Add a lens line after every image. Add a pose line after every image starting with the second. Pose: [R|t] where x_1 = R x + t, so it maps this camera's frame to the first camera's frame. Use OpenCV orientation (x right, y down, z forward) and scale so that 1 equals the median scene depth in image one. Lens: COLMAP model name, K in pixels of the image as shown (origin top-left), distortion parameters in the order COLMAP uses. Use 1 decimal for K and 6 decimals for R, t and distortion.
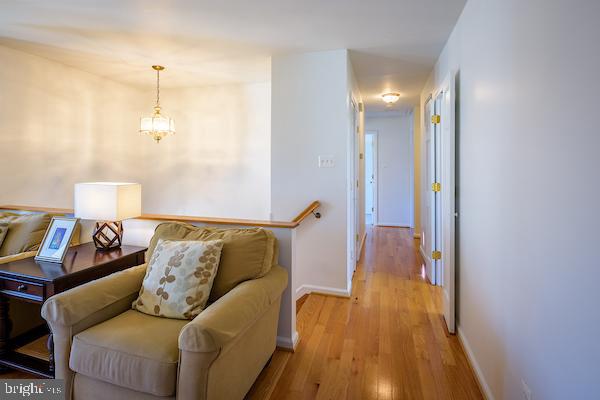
lens RADIAL K [[312.0, 0, 291.7], [0, 312.0, 170.8], [0, 0, 1]] dist [-0.002406, -0.002118]
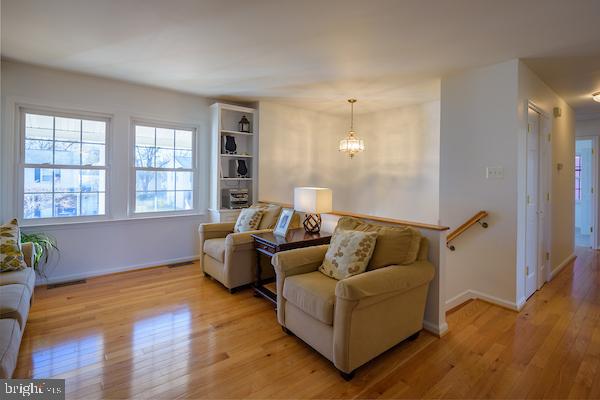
lens RADIAL K [[289.5, 0, 316.5], [0, 289.5, 179.1], [0, 0, 1]] dist [-0.001736, -0.000532]
pose [[0.833380, 0.009222, -0.552624, 0.204431], [-0.012981, 0.999912, -0.002890, 0.001163], [0.552549, 0.009582, 0.833426, -0.147782]]
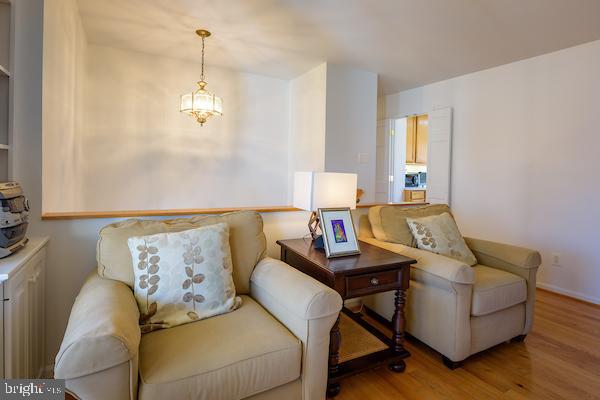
lens RADIAL K [[312.0, 0, 291.7], [0, 312.0, 170.8], [0, 0, 1]] dist [-0.002406, -0.002118]
pose [[0.706402, 0.013087, 0.707690, -1.472863], [-0.009710, 0.999914, -0.008798, 0.060794], [-0.707745, -0.000656, 0.706468, 0.451621]]
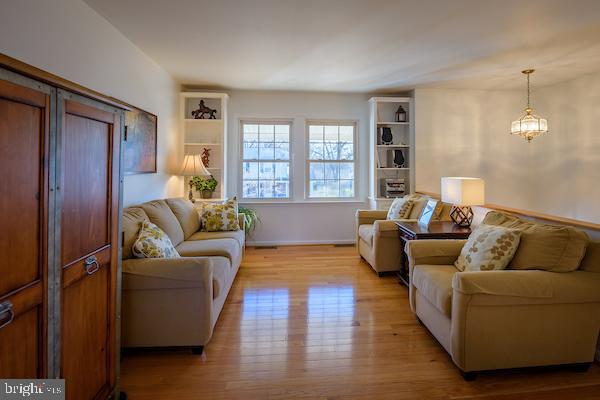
lens RADIAL K [[305.2, 0, 316.1], [0, 305.2, 166.5], [0, 0, 1]] dist [0.001104, -0.000136]
pose [[0.382350, -0.004569, -0.924006, 0.438569], [-0.004240, 0.999969, -0.006699, 0.002083], [0.924008, 0.006479, 0.382318, -0.100741]]
